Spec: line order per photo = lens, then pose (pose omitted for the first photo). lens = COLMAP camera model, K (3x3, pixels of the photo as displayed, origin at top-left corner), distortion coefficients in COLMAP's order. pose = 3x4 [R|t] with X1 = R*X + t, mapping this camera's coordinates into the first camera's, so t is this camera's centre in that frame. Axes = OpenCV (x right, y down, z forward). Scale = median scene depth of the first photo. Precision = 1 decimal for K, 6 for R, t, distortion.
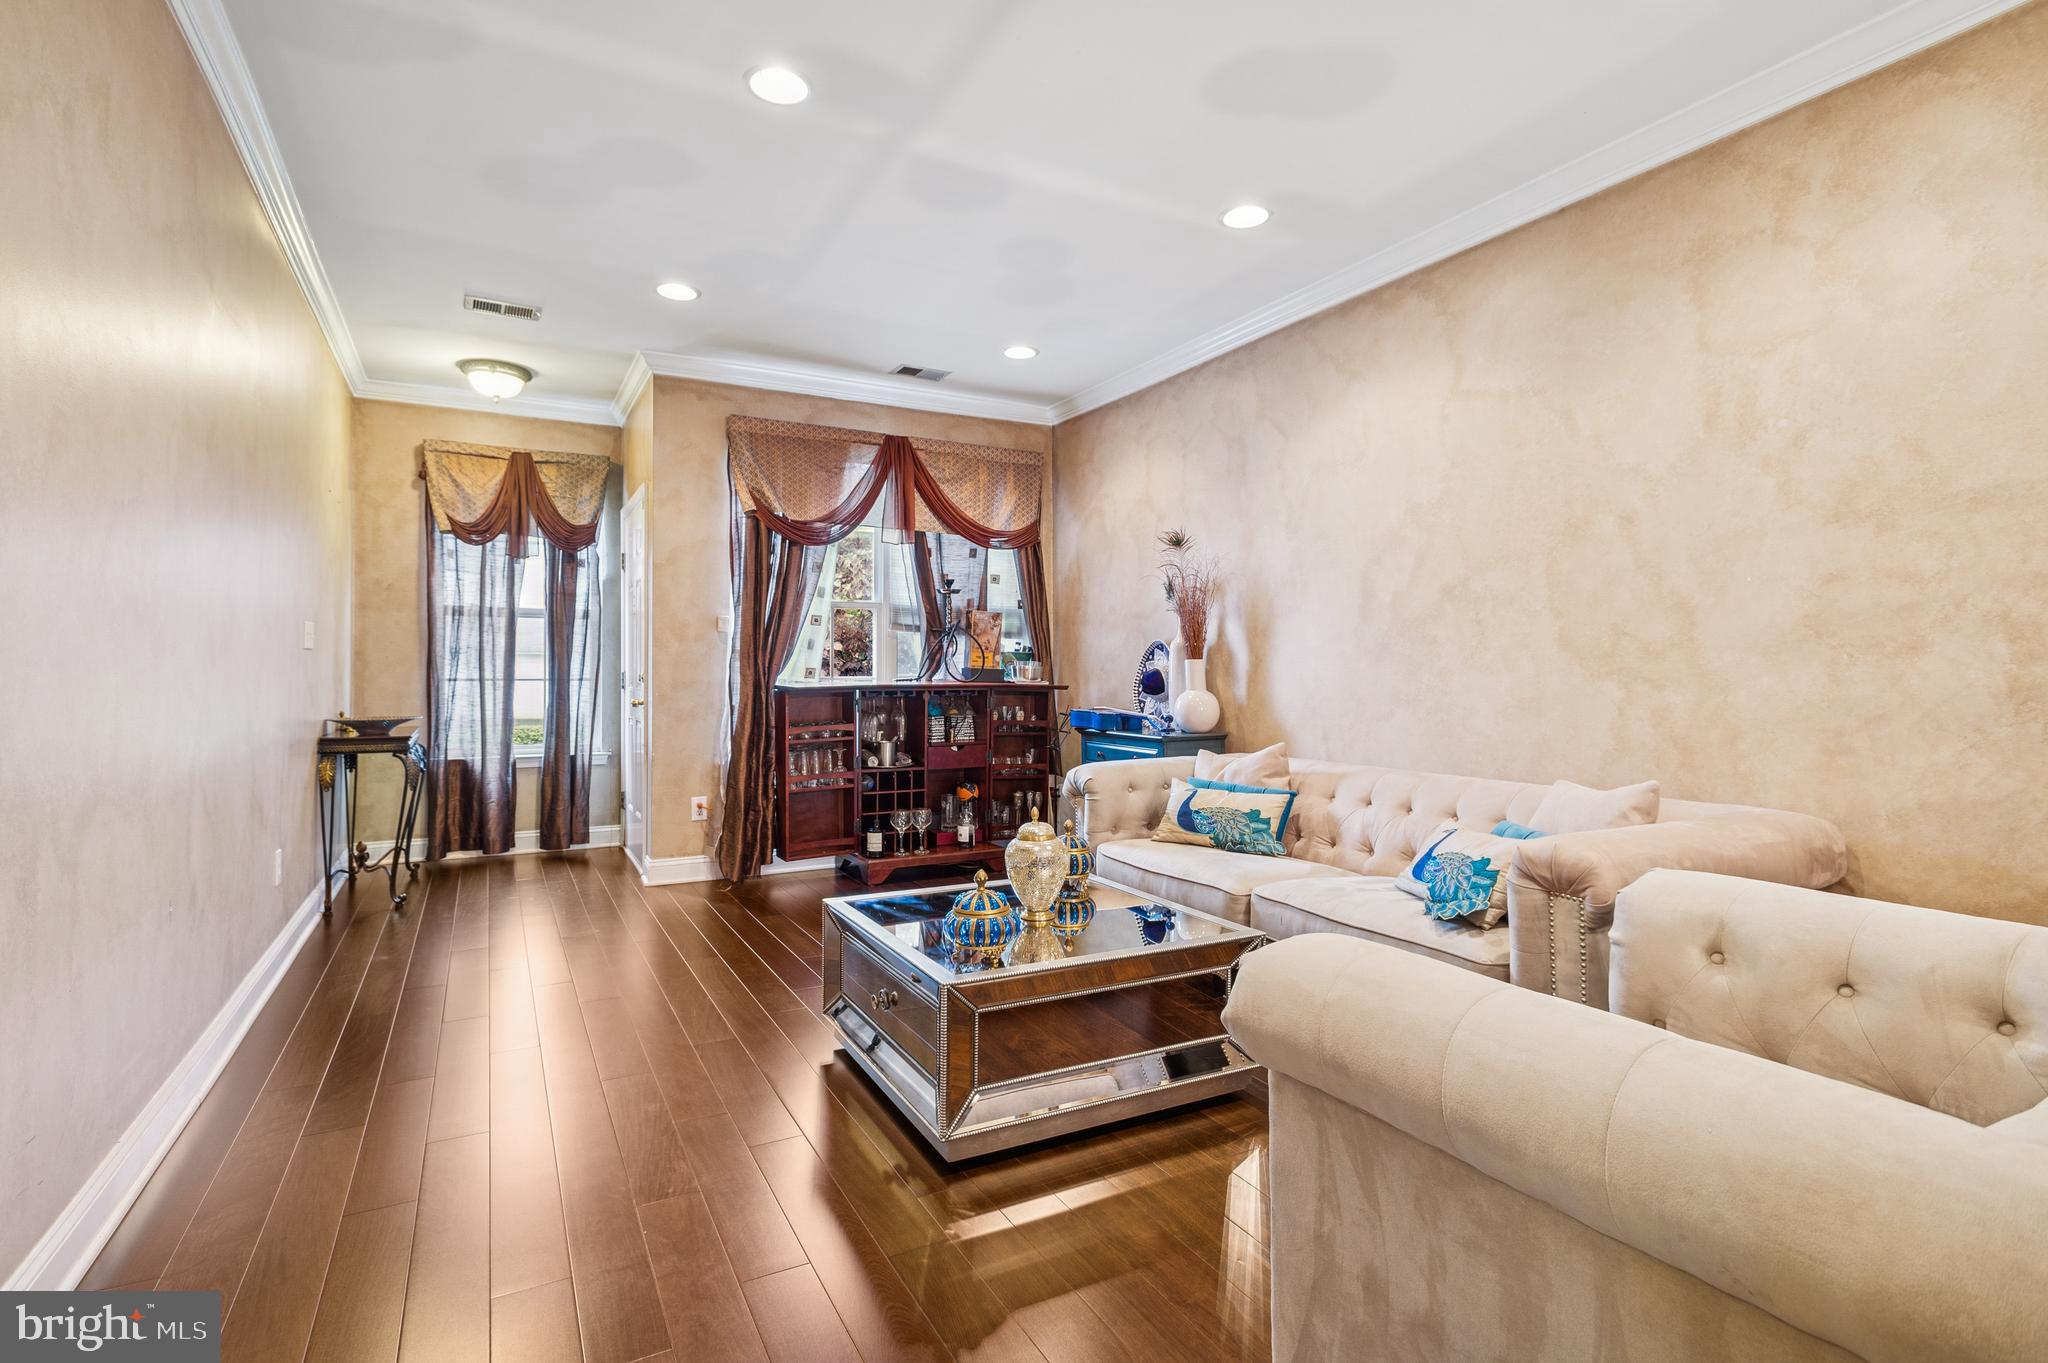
lens RADIAL K [[970.0, 0, 1017.9], [0, 970.0, 673.6], [0, 0, 1]] dist [0.008158, -0.002674]
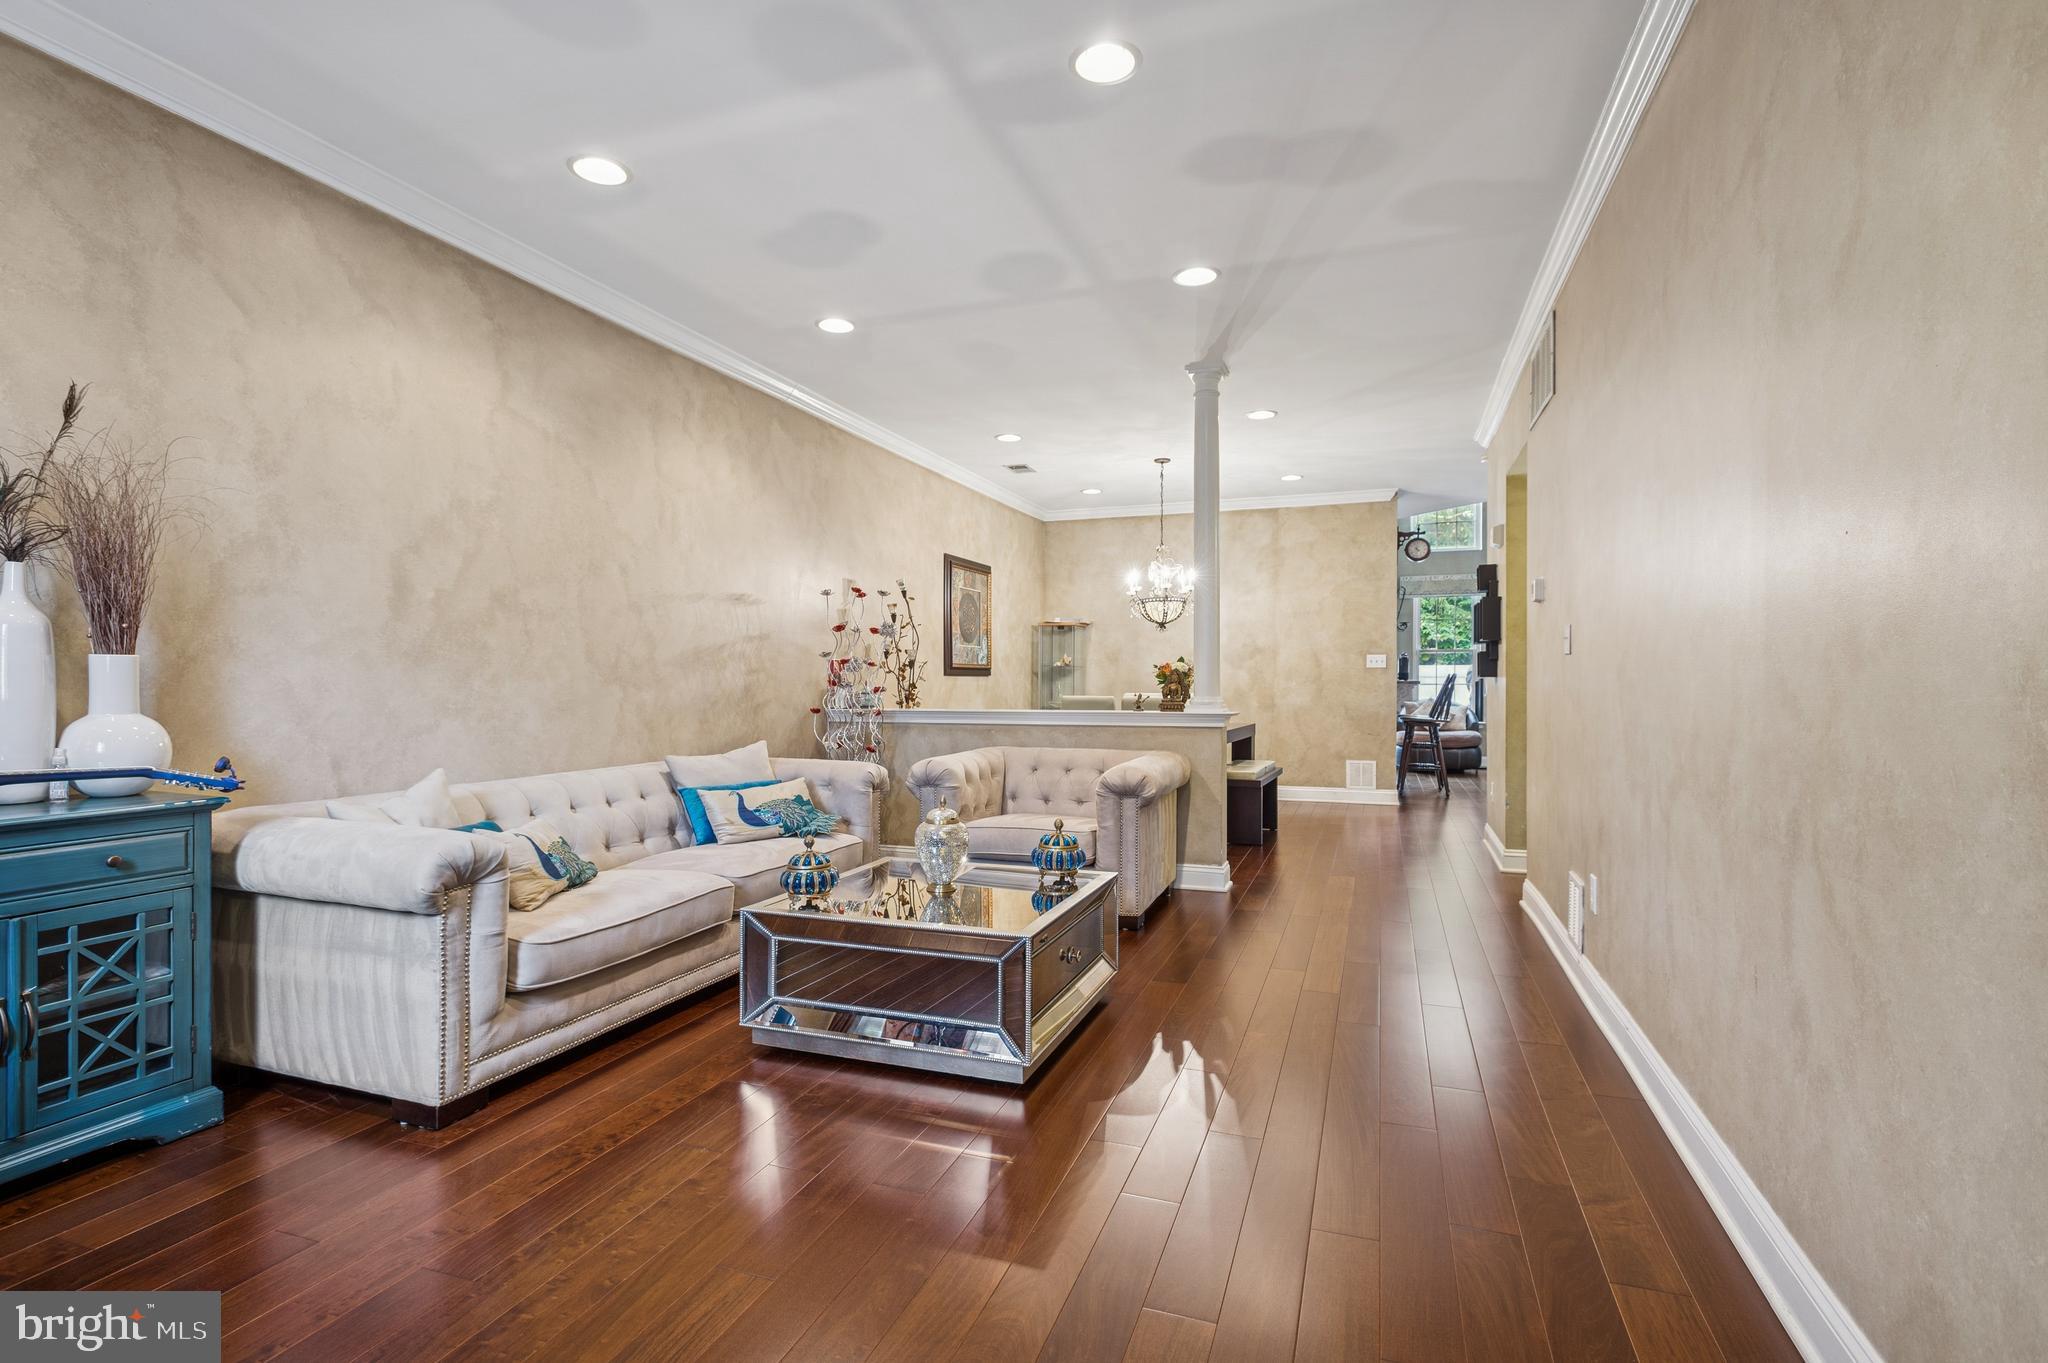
lens RADIAL K [[970.0, 0, 1022.5], [0, 970.0, 696.0], [0, 0, 1]] dist [0.008158, -0.002674]
pose [[-0.660587, -0.007865, 0.750708, -0.793048], [0.006128, 0.999855, 0.015868, 0.004463], [-0.750724, 0.015083, -0.660444, 1.473635]]
